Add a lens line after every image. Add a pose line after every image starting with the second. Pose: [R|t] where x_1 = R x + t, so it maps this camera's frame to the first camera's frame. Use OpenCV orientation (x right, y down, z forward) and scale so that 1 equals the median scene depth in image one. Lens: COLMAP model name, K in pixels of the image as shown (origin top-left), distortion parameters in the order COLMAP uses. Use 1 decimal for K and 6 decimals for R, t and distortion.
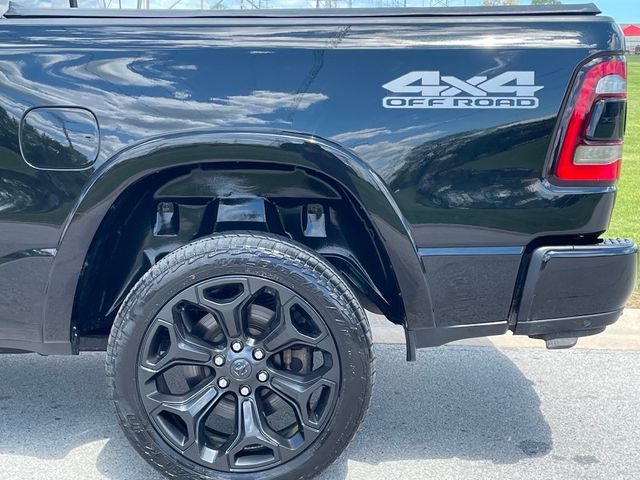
lens RADIAL K [[965.2, 0, 320.2], [0, 965.2, 240.6], [0, 0, 1]] dist [0.045233, 0.000000]
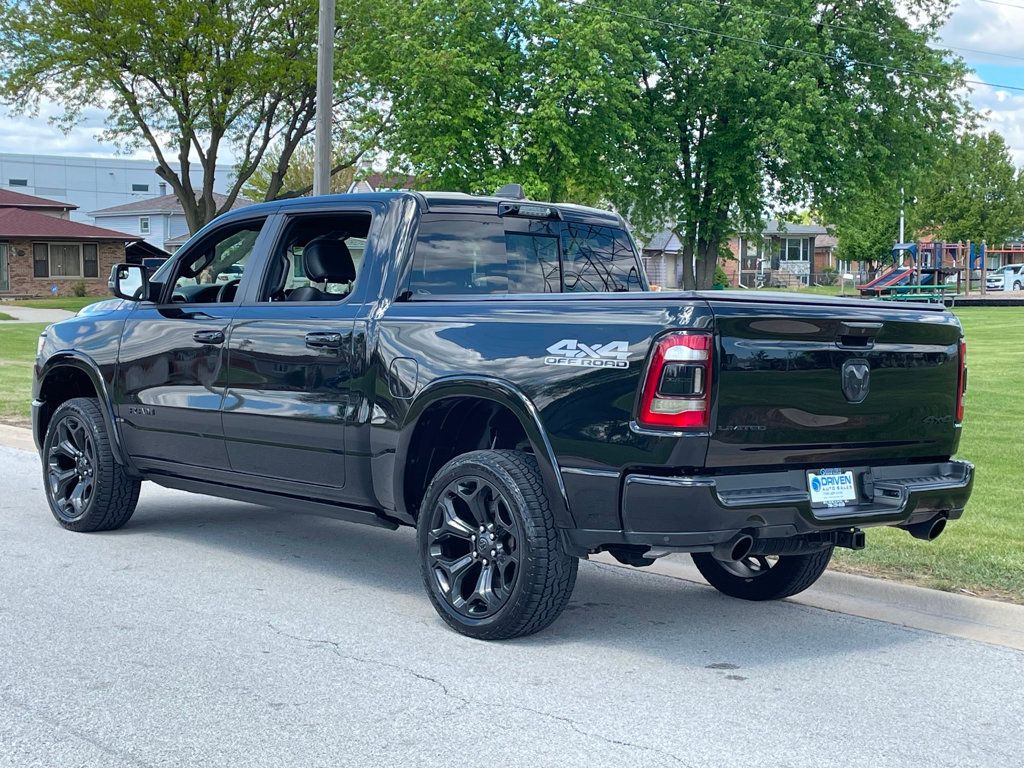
lens RADIAL K [[1544.3, 0, 508.5], [0, 1544.3, 388.7], [0, 0, 1]] dist [0.045233, 0.000000]
pose [[0.660061, 0.041664, -0.750056, 1.738418], [-0.172061, 0.980303, -0.096963, 0.129026], [0.731242, 0.193057, 0.654228, -0.528042]]
